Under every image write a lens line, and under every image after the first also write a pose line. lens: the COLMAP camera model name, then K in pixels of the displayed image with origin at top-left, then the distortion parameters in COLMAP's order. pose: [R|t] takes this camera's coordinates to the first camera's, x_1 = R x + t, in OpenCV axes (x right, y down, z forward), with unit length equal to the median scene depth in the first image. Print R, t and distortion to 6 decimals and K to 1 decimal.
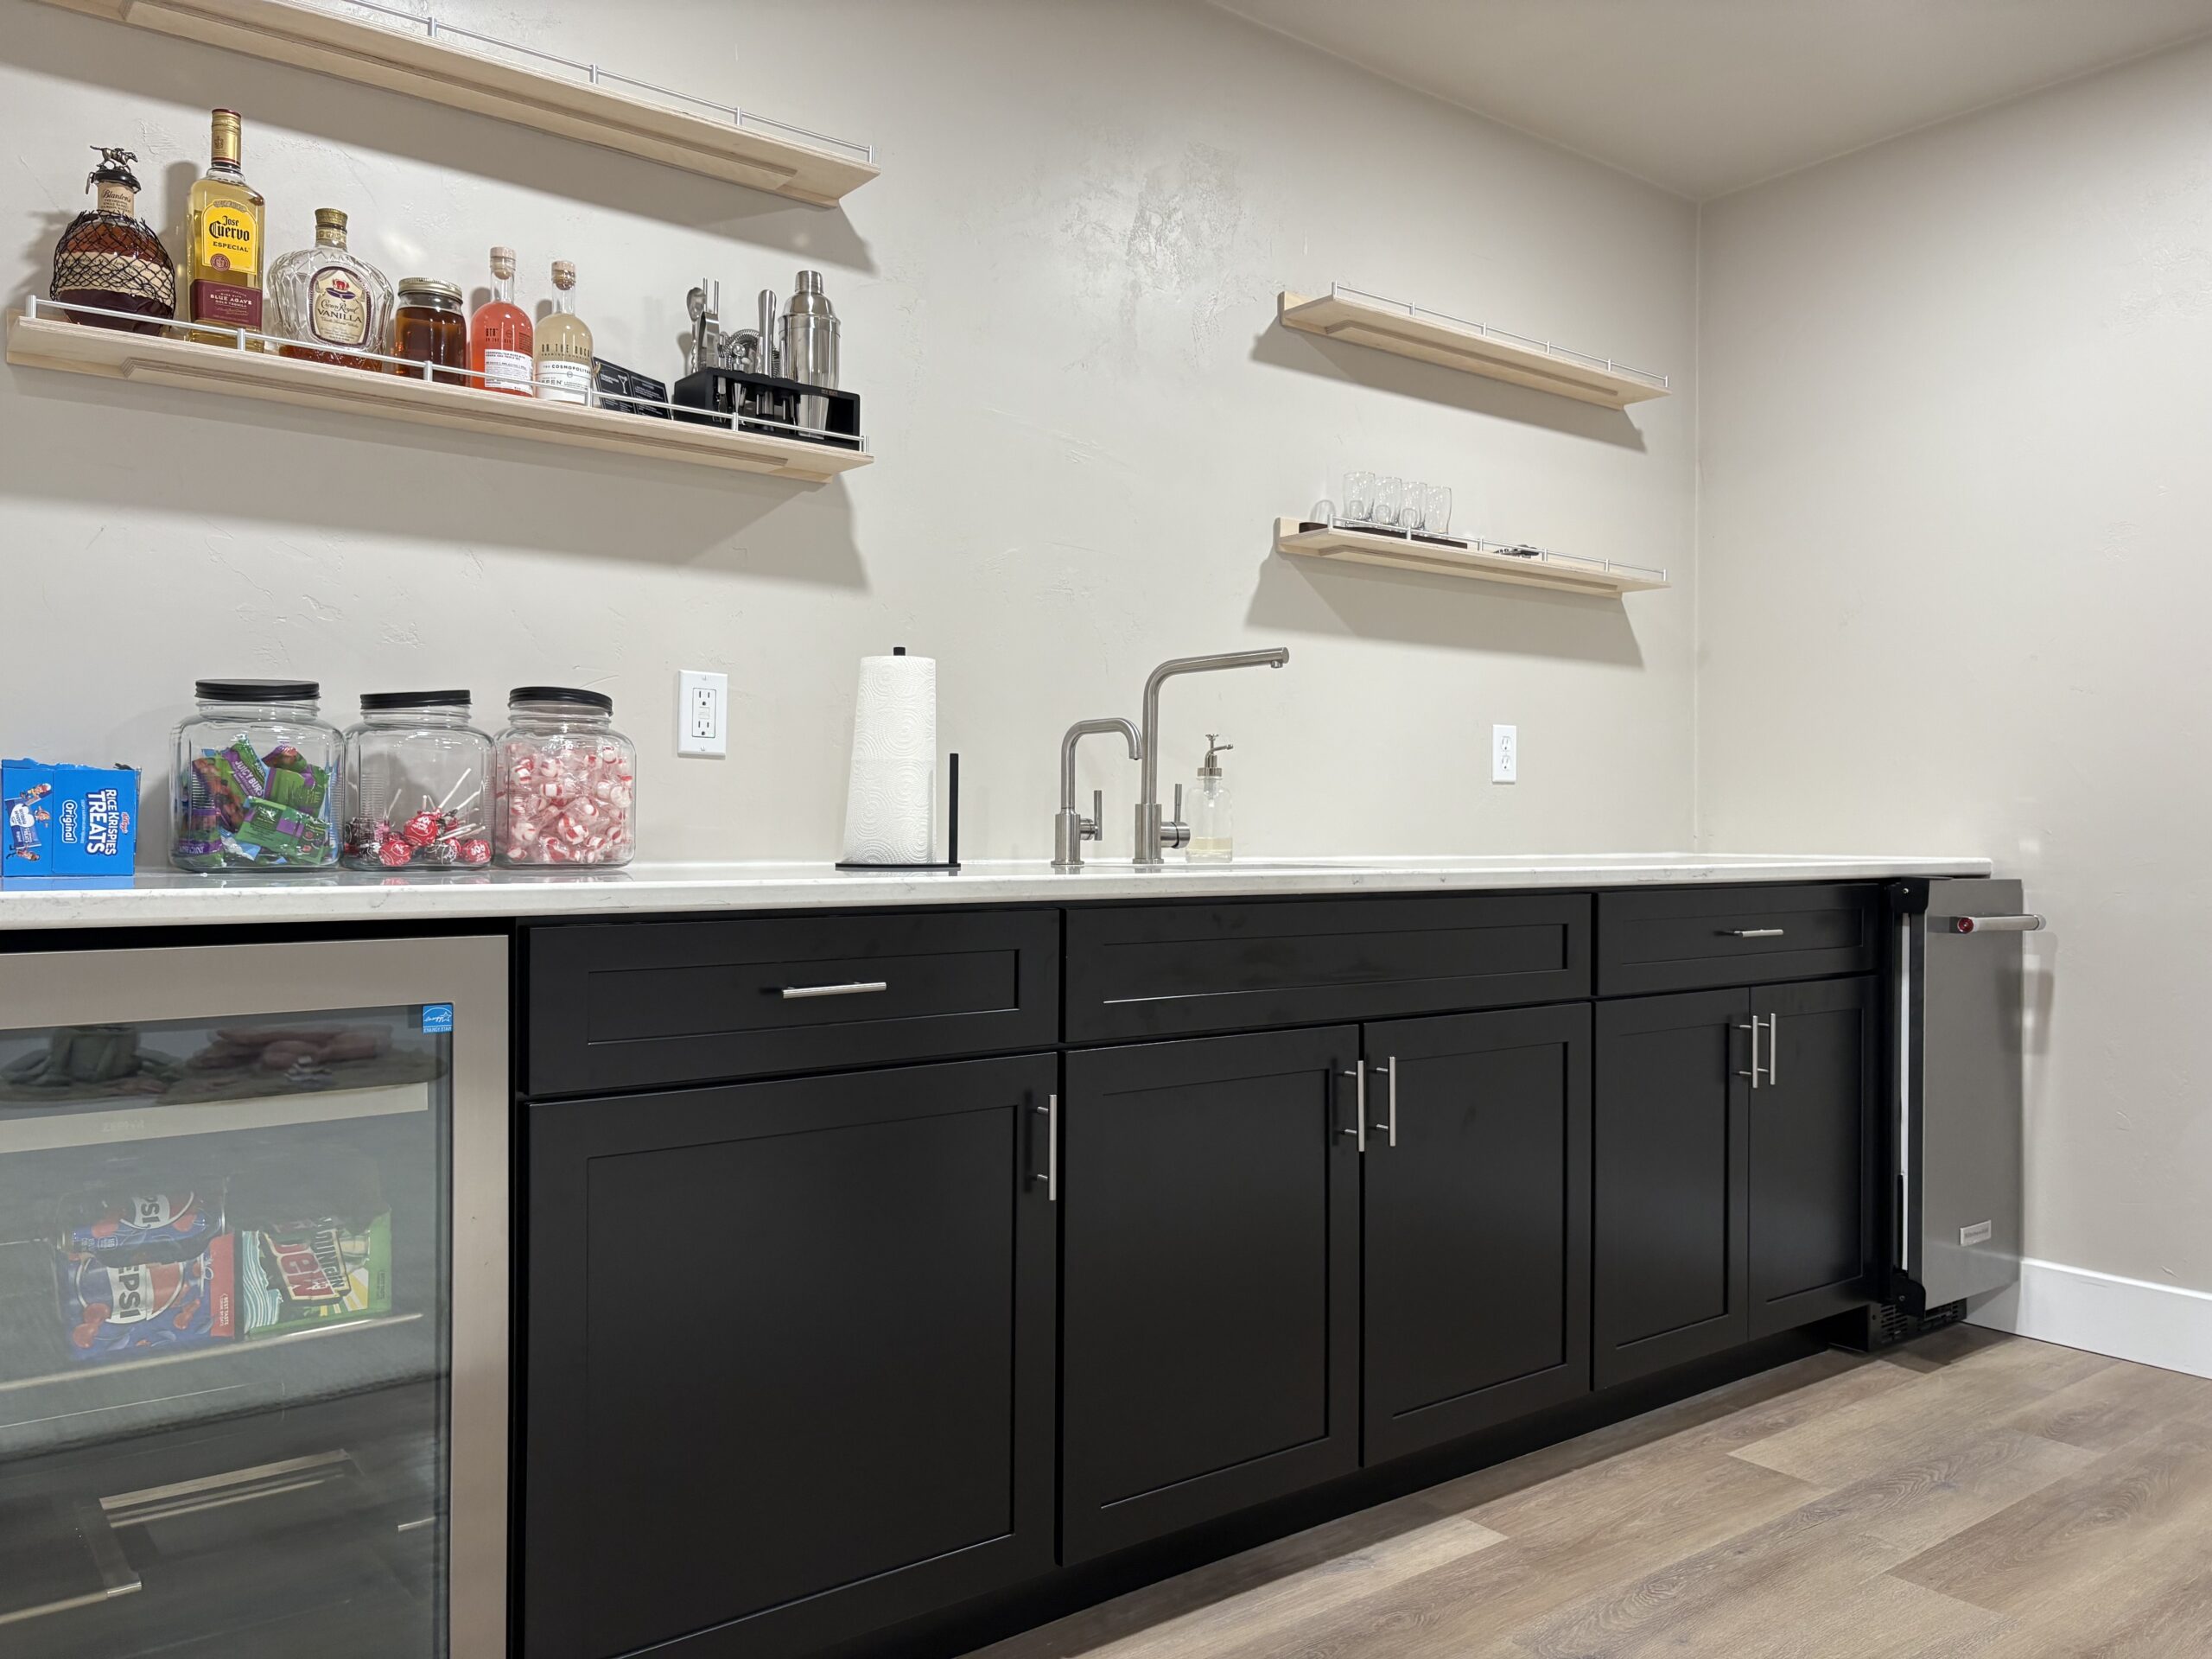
lens RADIAL K [[1690.9, 0, 1109.4], [0, 1690.9, 838.1], [0, 0, 1]] dist [0.016077, 0.001027]
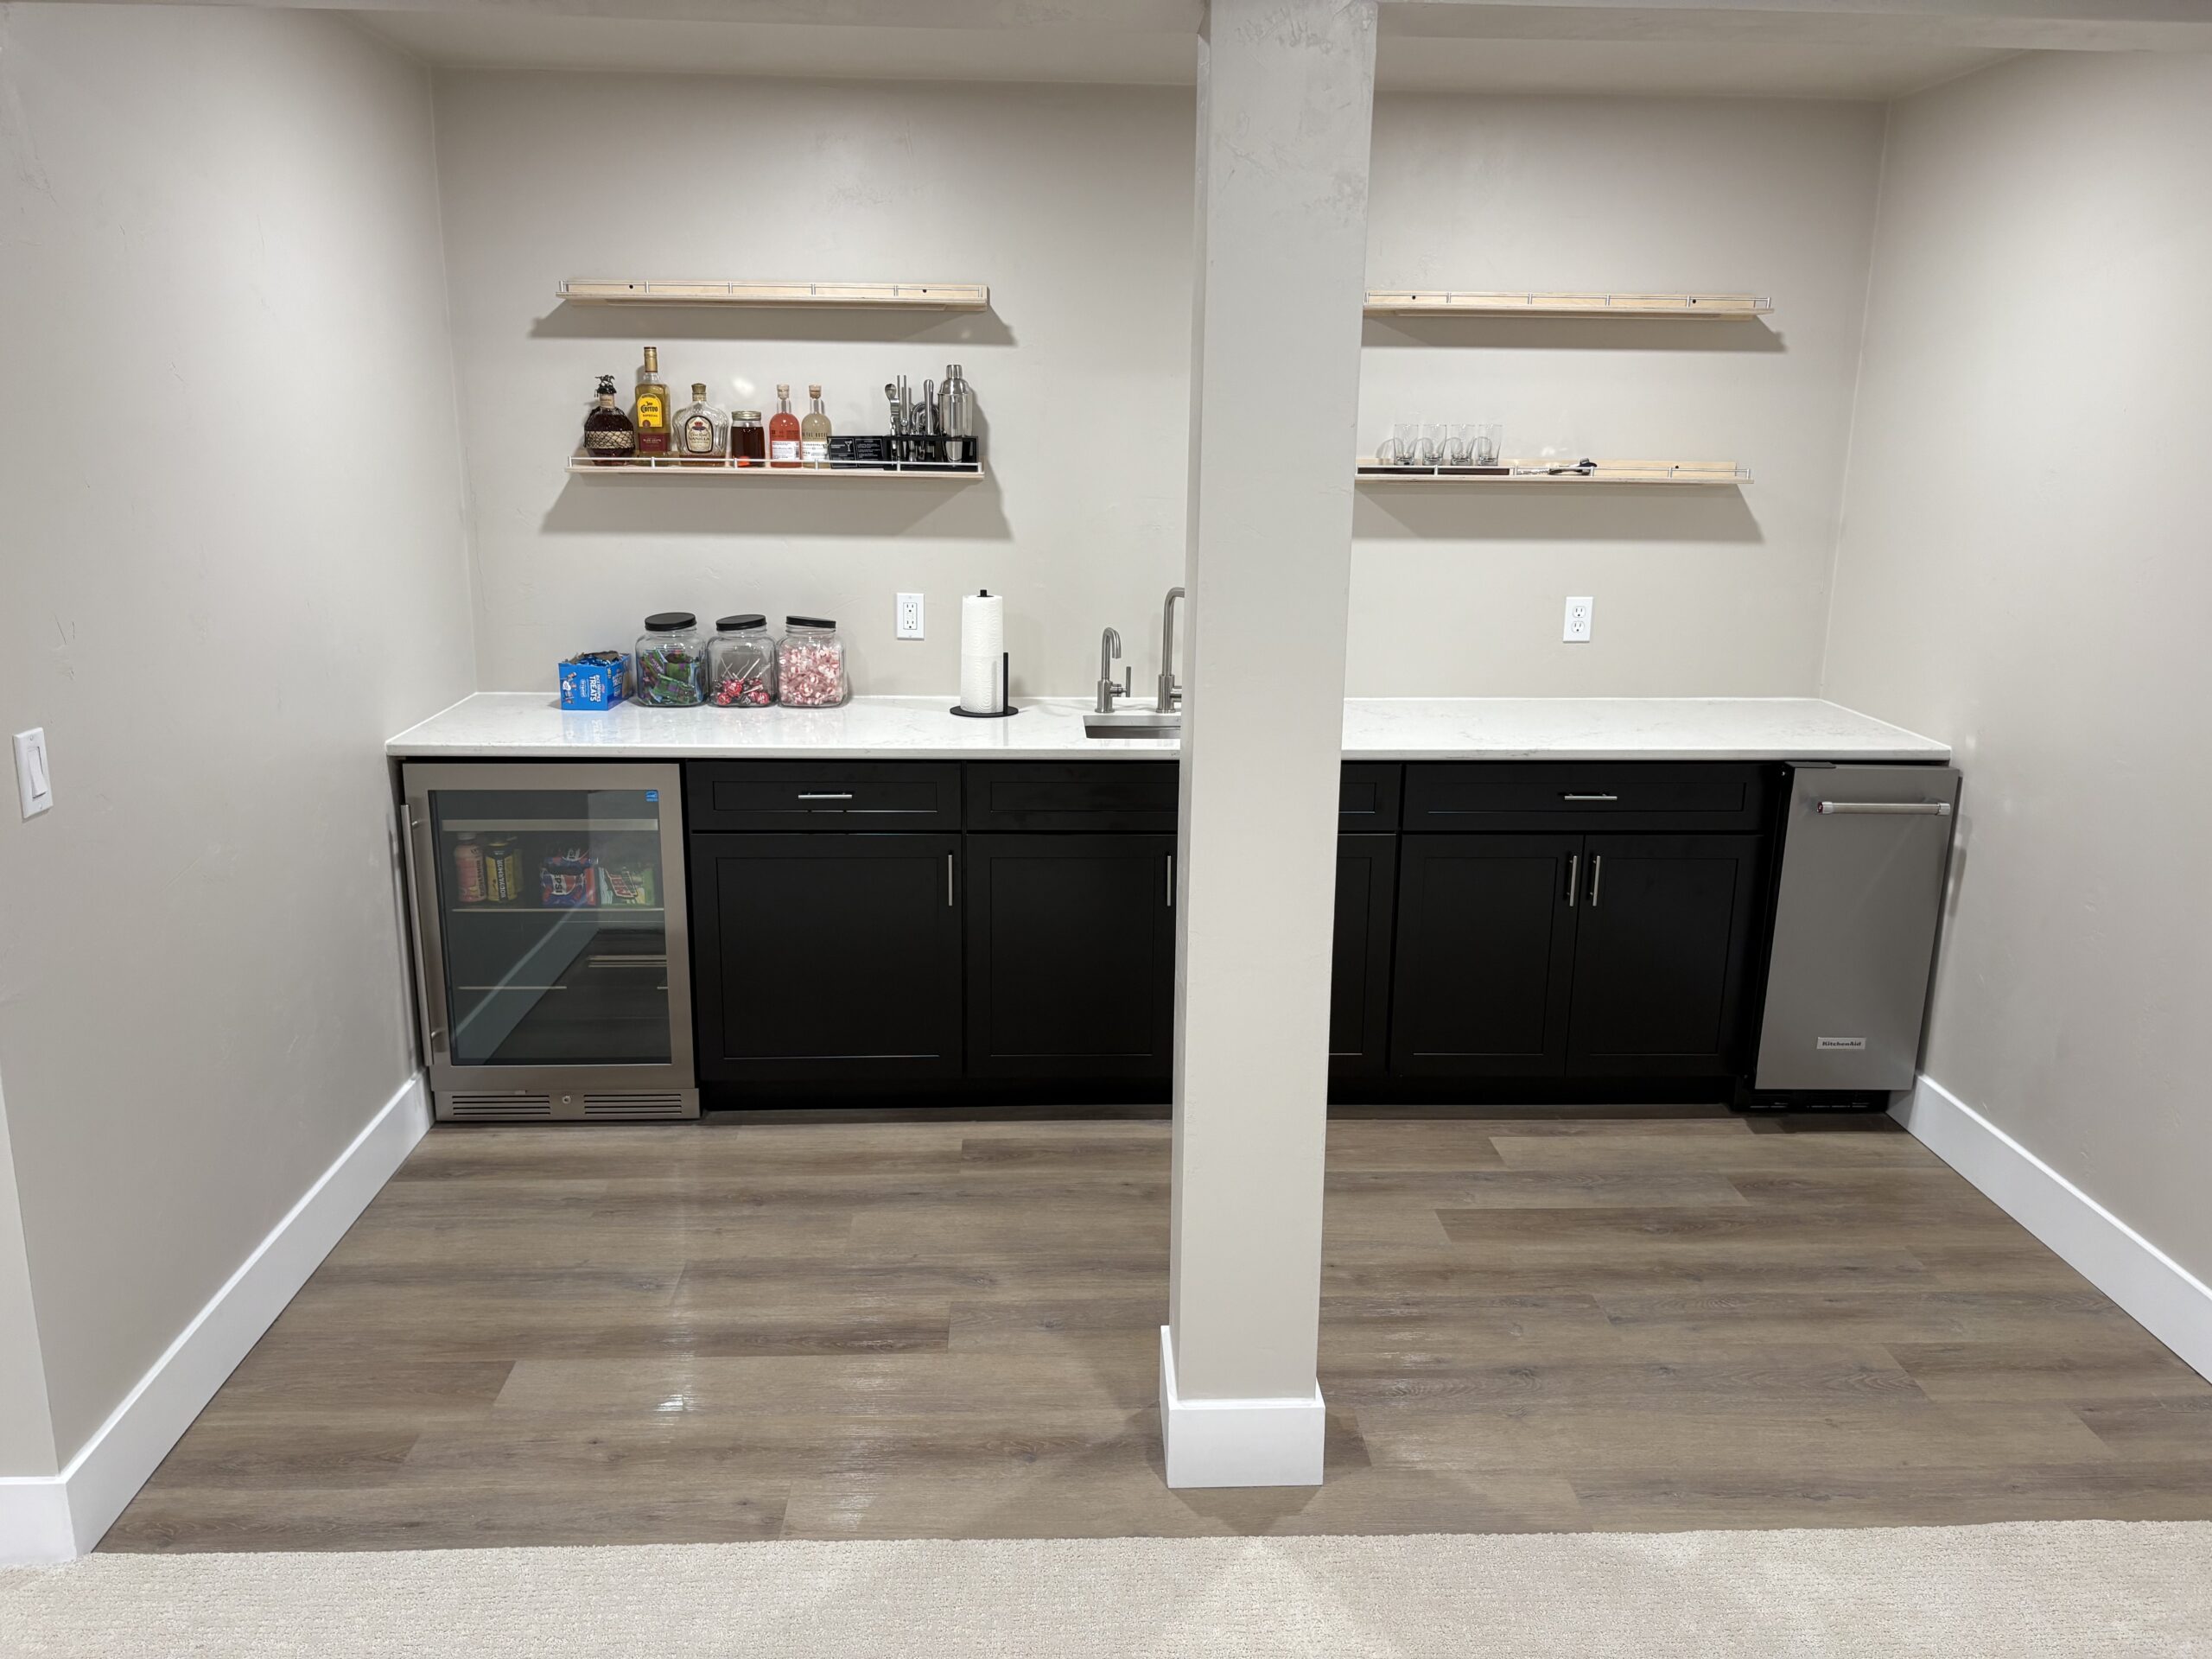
lens RADIAL K [[1659.0, 0, 1106.0], [0, 1659.0, 829.5], [0, 0, 1]] dist [0.108213, -0.276673]
pose [[0.812471, 0.145974, -0.564431, 1.037878], [-0.010027, 0.971502, 0.236818, -0.292288], [0.582915, -0.186748, 0.790782, -0.372574]]
